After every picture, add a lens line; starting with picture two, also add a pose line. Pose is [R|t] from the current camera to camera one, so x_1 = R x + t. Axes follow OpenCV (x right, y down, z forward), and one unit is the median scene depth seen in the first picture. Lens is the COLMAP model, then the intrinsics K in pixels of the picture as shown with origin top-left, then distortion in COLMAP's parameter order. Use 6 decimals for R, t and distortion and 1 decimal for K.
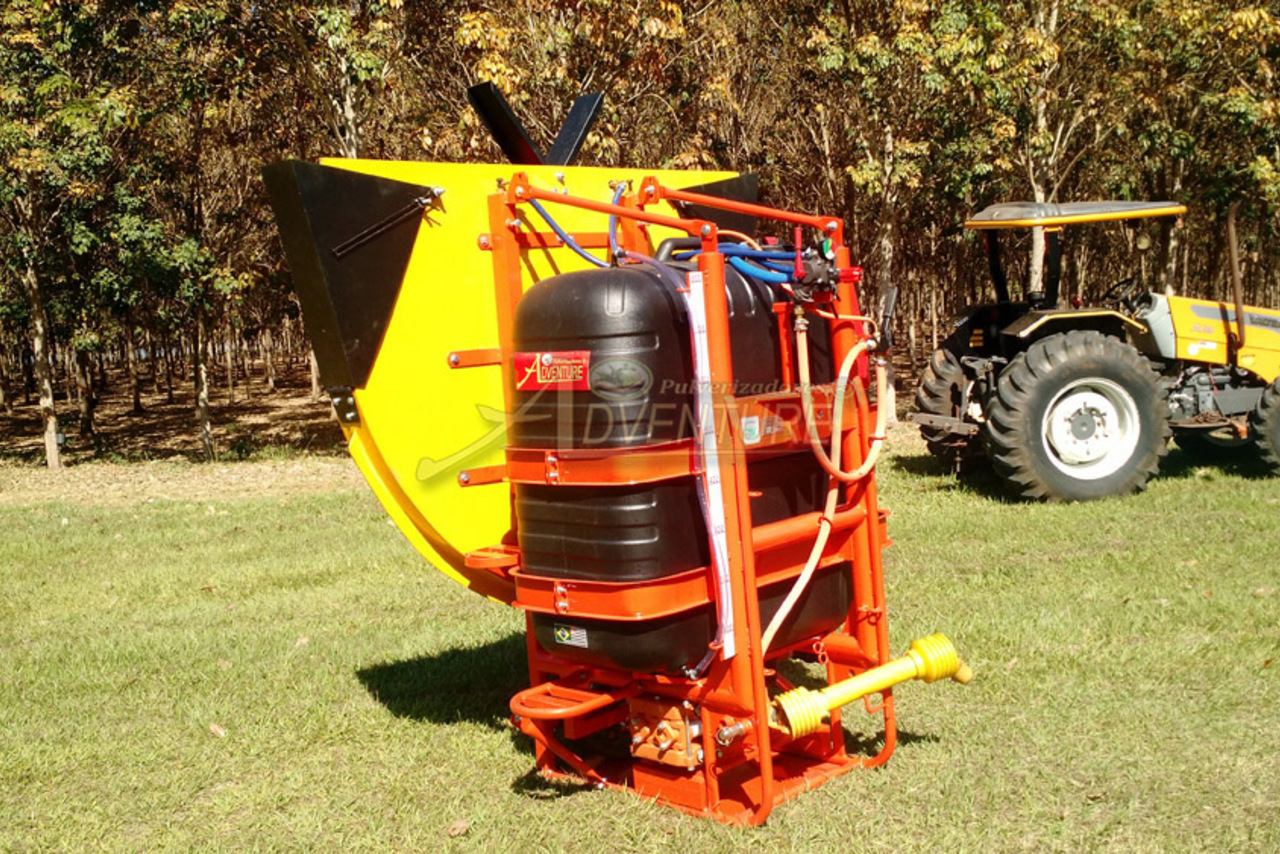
lens RADIAL K [[1381.7, 0, 631.4], [0, 1381.7, 420.1], [0, 0, 1]] dist [0.180539, -0.492319]
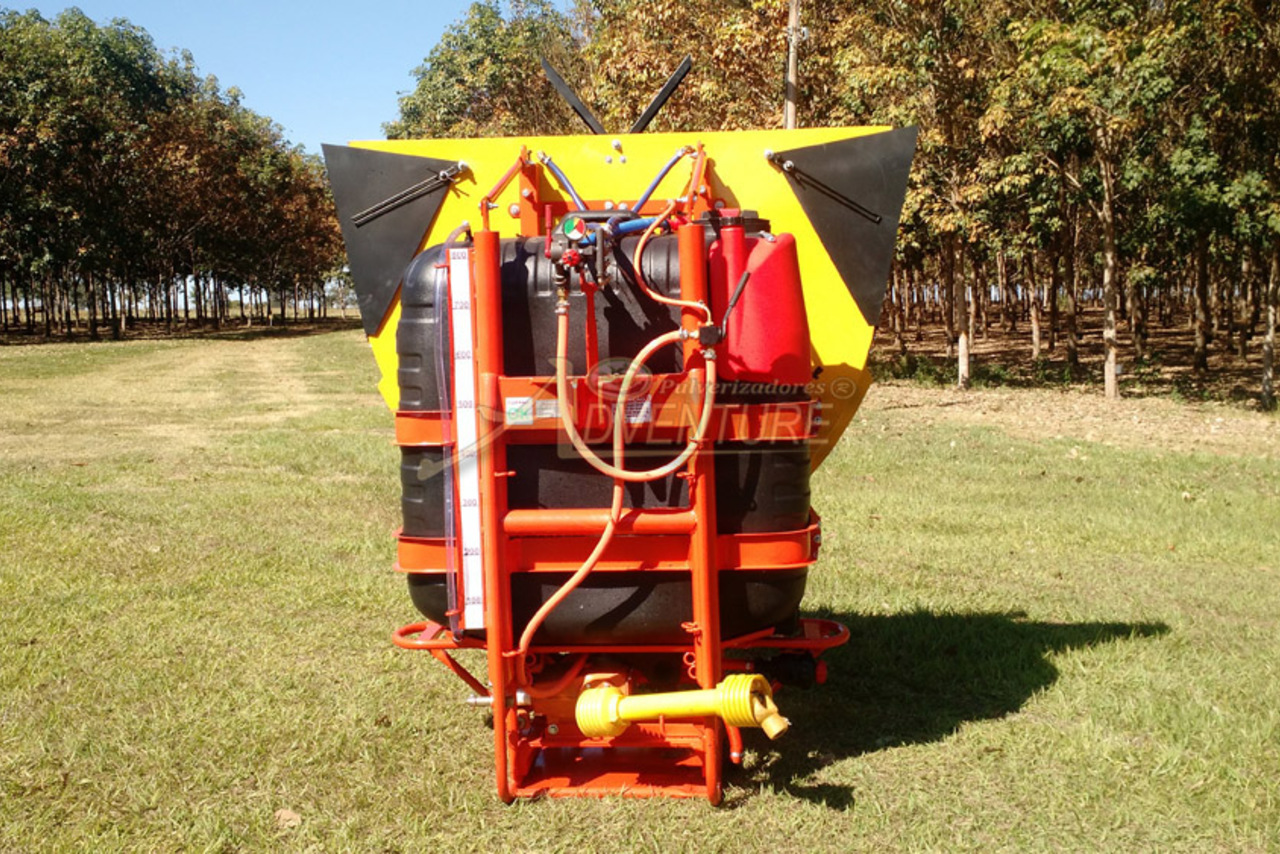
lens RADIAL K [[1381.7, 0, 631.4], [0, 1381.7, 420.1], [0, 0, 1]] dist [0.180539, -0.492319]
pose [[0.639118, 0.126874, -0.758572, 0.193718], [-0.087228, 0.991893, 0.092406, -0.018700], [0.764147, 0.007110, 0.645004, 0.095163]]
